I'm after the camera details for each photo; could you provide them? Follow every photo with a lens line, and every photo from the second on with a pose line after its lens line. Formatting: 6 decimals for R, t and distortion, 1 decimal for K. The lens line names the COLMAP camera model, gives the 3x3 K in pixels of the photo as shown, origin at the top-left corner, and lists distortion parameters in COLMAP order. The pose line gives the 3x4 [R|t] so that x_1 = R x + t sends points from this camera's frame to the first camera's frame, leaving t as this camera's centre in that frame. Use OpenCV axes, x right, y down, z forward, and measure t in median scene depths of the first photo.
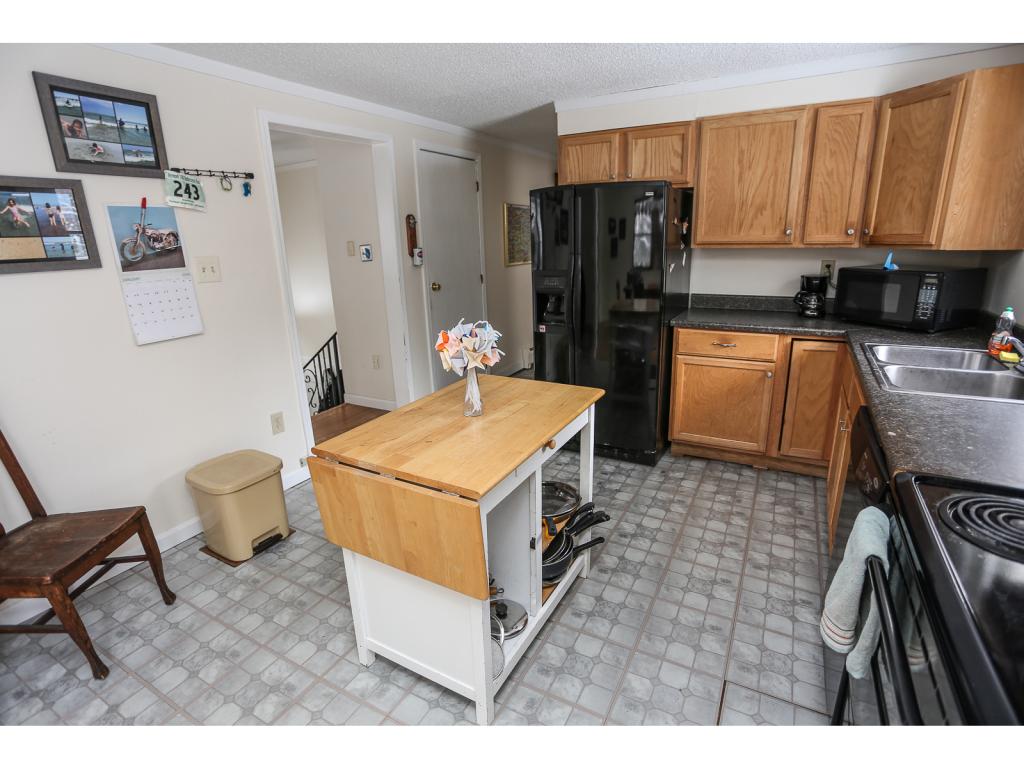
lens RADIAL K [[497.3, 0, 509.5], [0, 497.3, 383.3], [0, 0, 1]] dist [-0.074533, 0.030818]
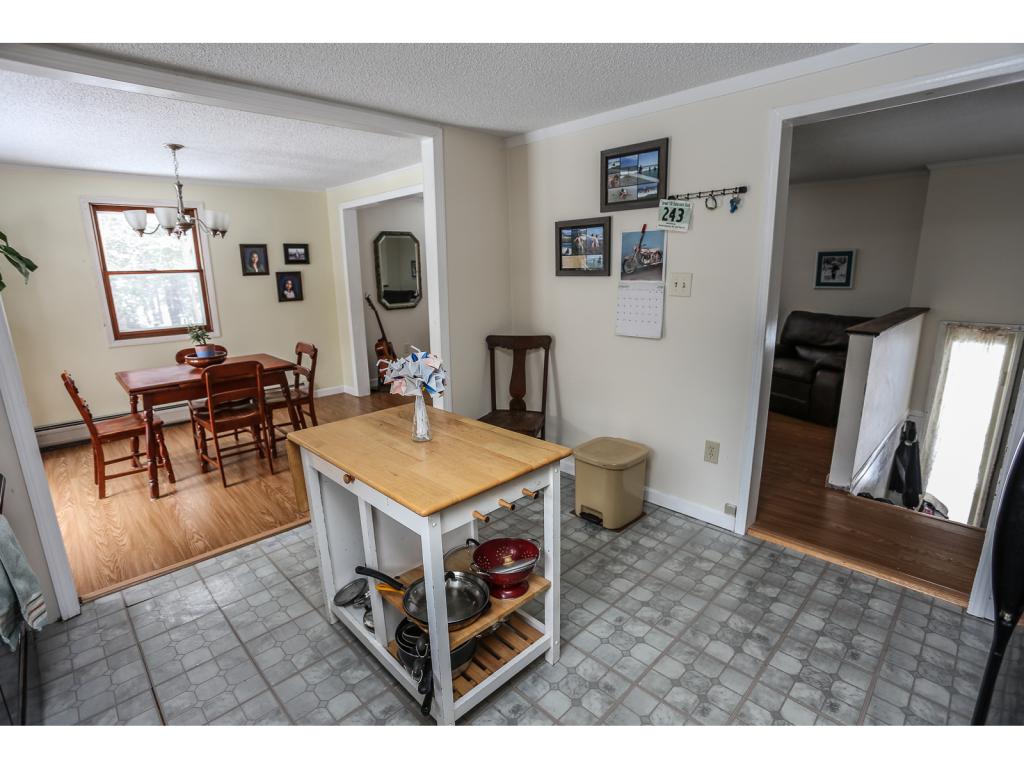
lens RADIAL K [[497.3, 0, 509.5], [0, 497.3, 383.3], [0, 0, 1]] dist [-0.074533, 0.030818]
pose [[-0.285368, 0.257824, -0.923088, 0.625725], [-0.246999, 0.910820, 0.330756, -0.339438], [0.926043, 0.322389, -0.196237, 1.039779]]
